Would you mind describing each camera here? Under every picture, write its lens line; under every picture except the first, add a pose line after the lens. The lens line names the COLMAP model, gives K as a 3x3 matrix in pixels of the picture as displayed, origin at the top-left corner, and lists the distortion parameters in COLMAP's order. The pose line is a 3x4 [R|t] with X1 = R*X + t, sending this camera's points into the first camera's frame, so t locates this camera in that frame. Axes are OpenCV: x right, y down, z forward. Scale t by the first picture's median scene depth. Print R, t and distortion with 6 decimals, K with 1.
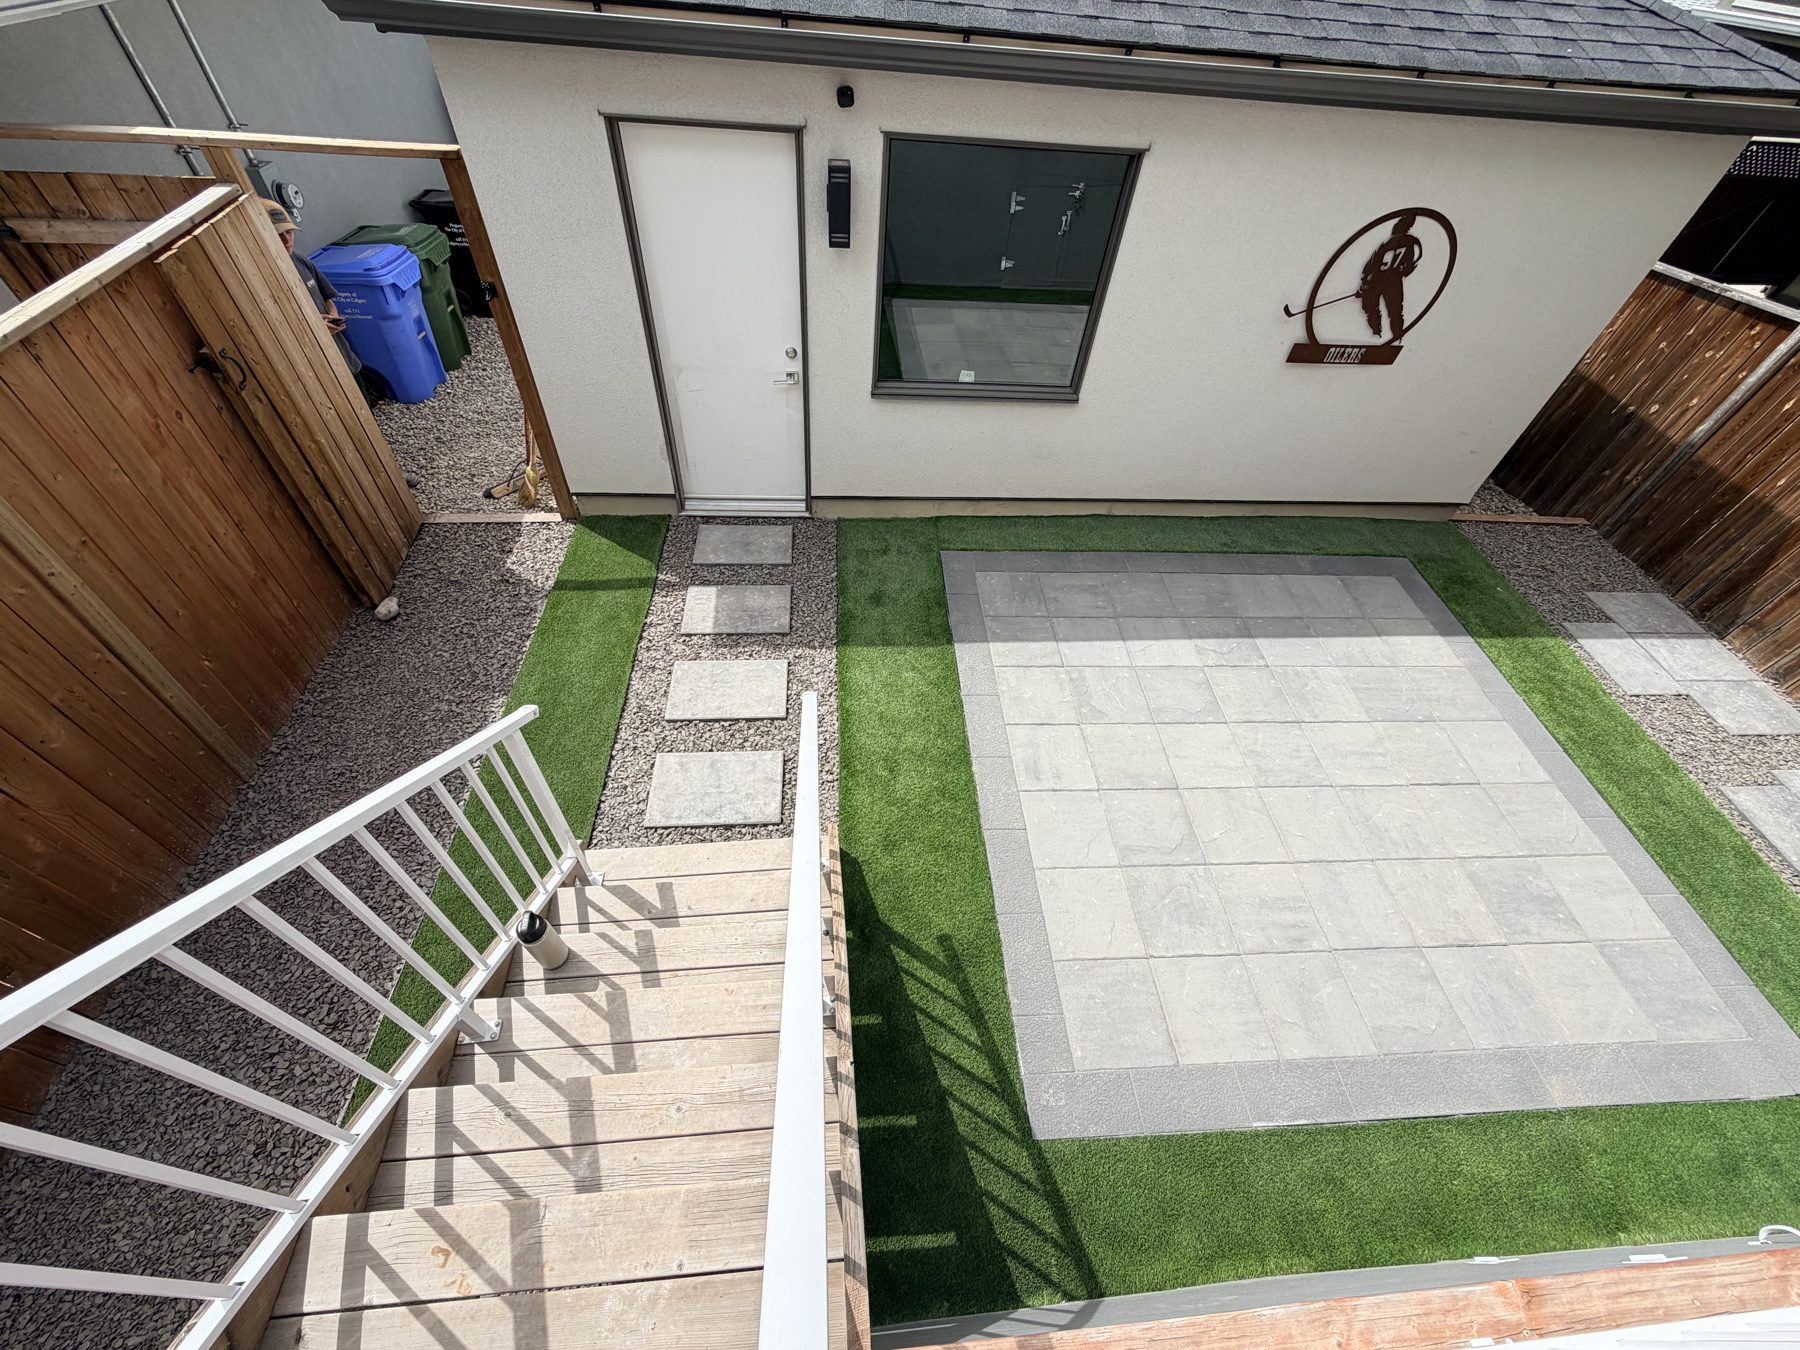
lens RADIAL K [[714.4, 0, 894.5], [0, 714.4, 677.2], [0, 0, 1]] dist [-0.001374, 0.000078]
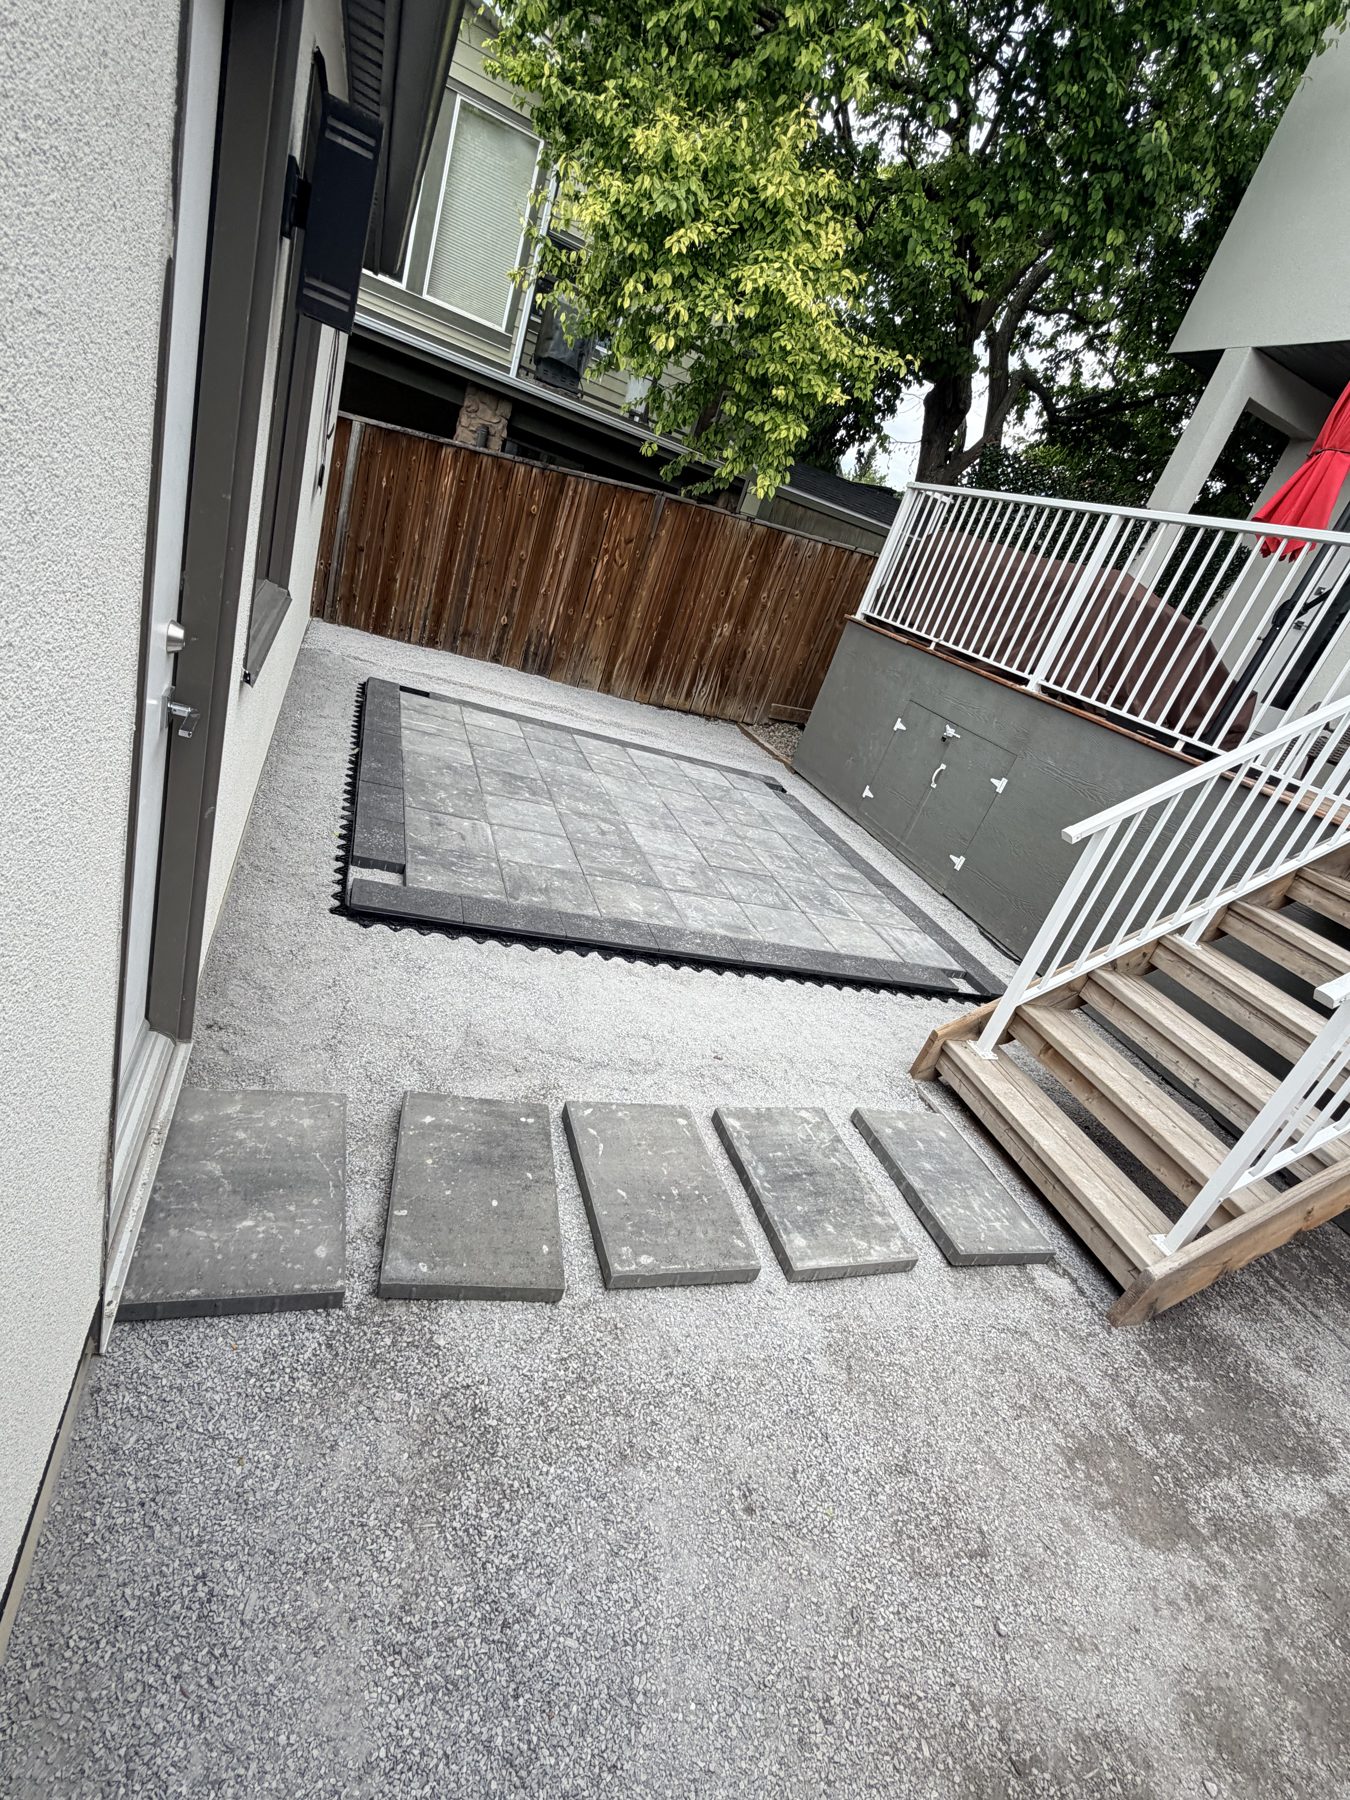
lens RADIAL K [[836.2, 0, 668.8], [0, 836.2, 895.4], [0, 0, 1]] dist [0.005782, -0.004311]
pose [[-0.207454, -0.516410, 0.830833, -0.598017], [0.471216, 0.691531, 0.547485, -0.477984], [-0.857274, 0.505080, 0.099879, 0.816047]]
